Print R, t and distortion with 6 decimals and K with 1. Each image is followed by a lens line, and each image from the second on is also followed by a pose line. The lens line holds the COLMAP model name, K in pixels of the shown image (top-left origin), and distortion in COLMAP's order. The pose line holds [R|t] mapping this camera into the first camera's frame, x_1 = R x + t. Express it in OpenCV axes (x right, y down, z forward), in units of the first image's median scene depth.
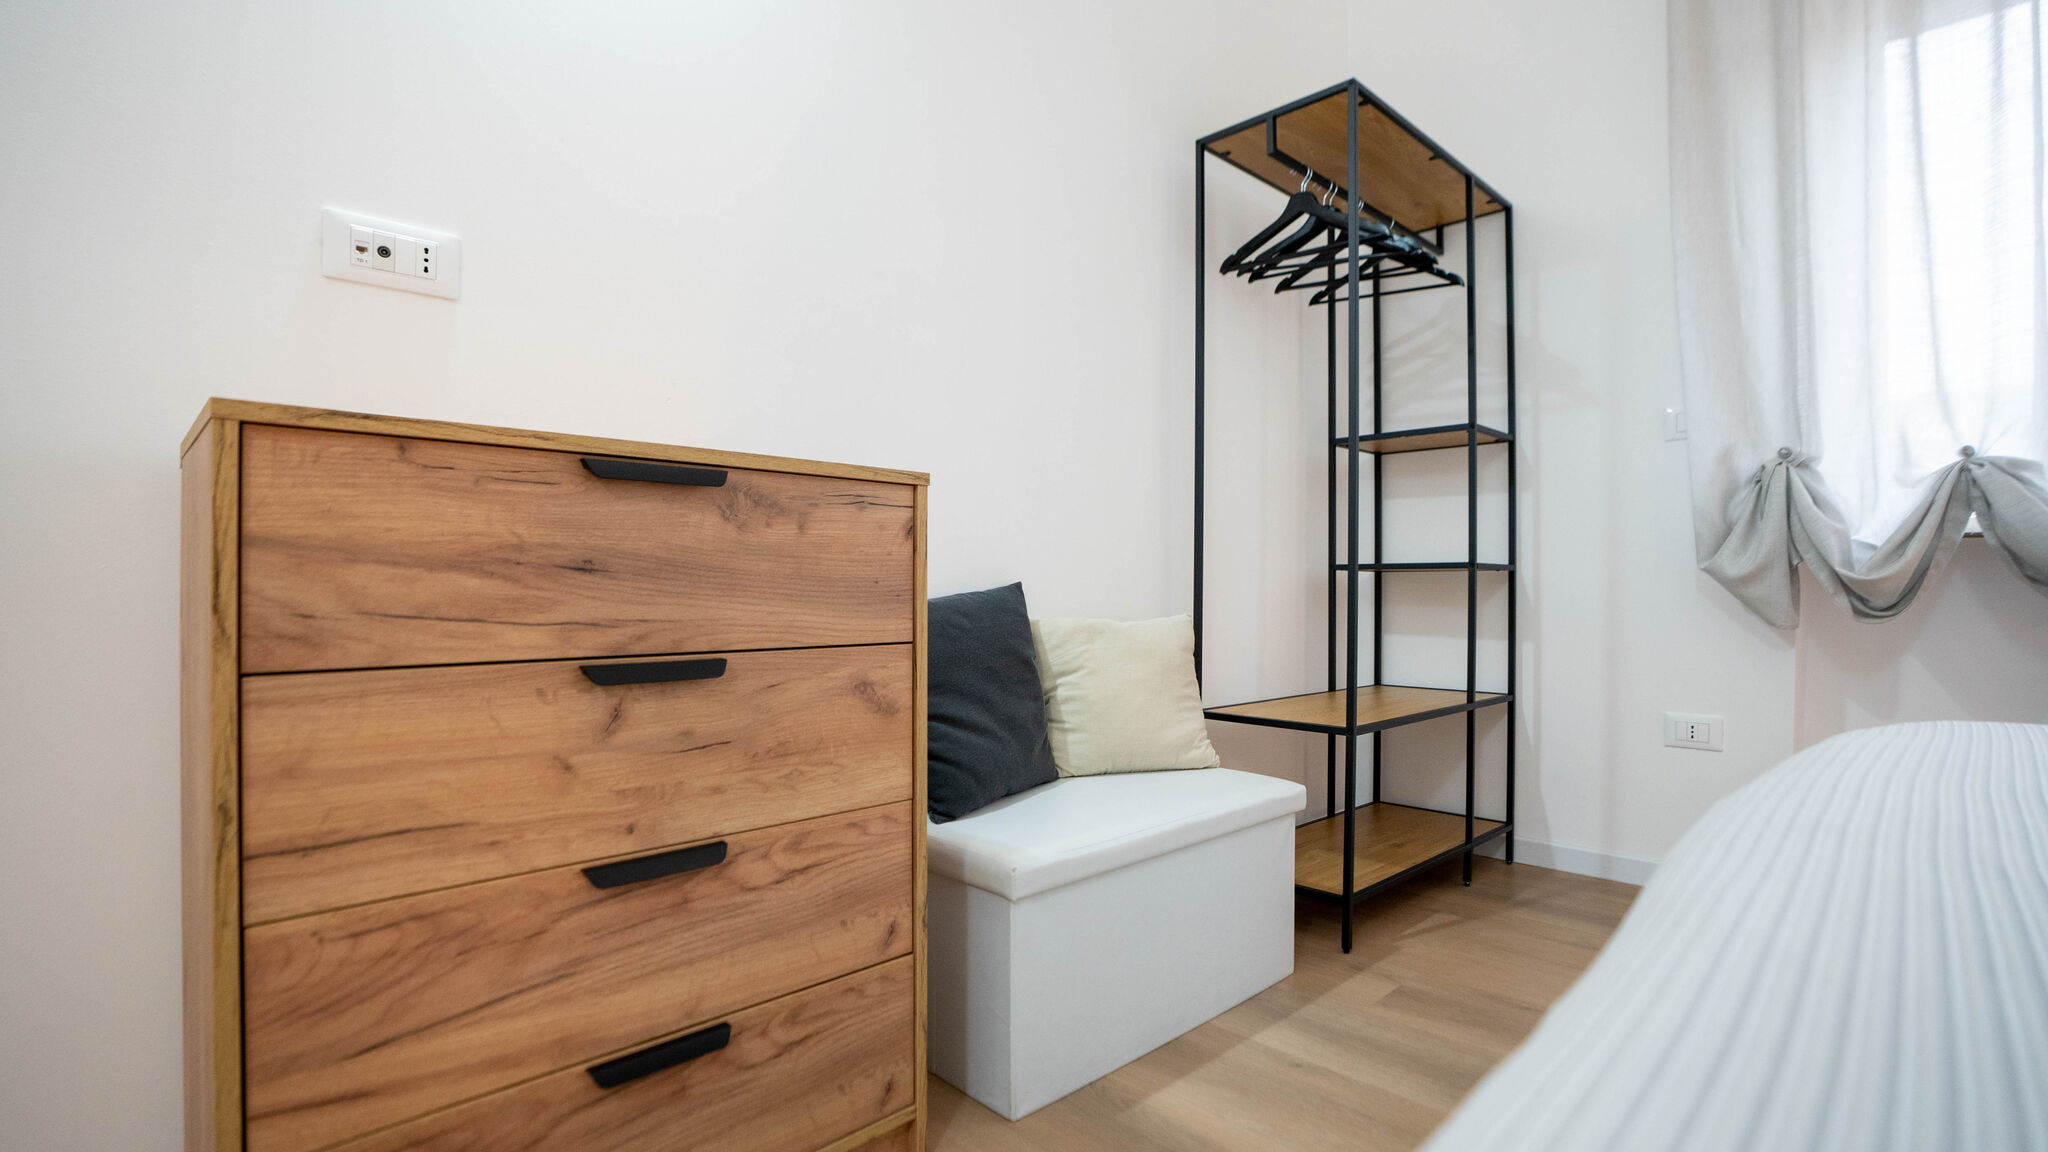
lens RADIAL K [[948.8, 0, 1025.4], [0, 948.8, 590.9], [0, 0, 1]] dist [-0.064726, 0.025851]
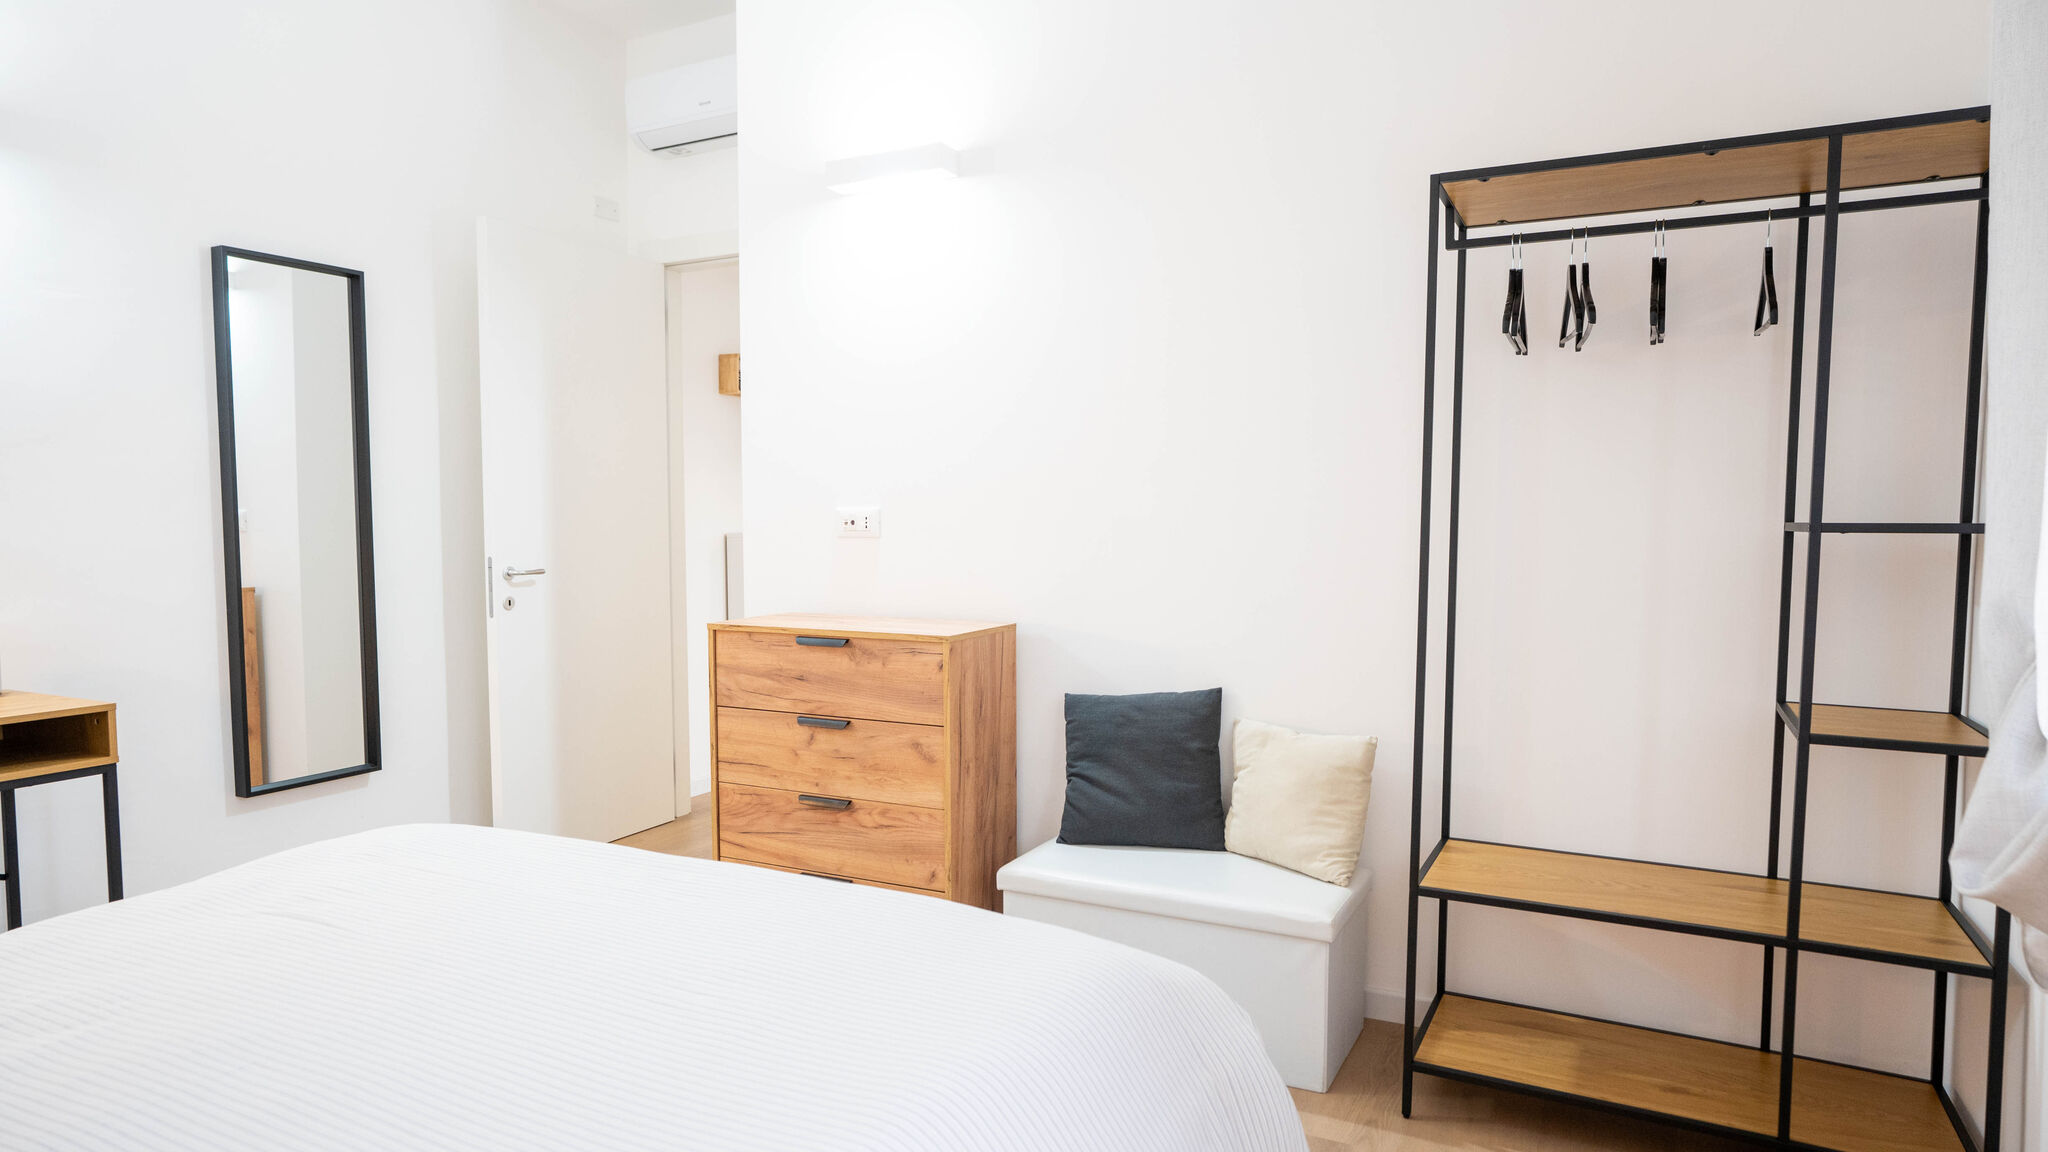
lens RADIAL K [[1241.4, 0, 1024.0], [0, 1241.4, 576.0], [0, 0, 1]] dist [-0.025272, 0.000364]
pose [[0.317467, 0.052108, -0.946837, 2.658336], [-0.003113, 0.998541, 0.053910, -0.445545], [0.948264, -0.014167, 0.317166, 0.459000]]
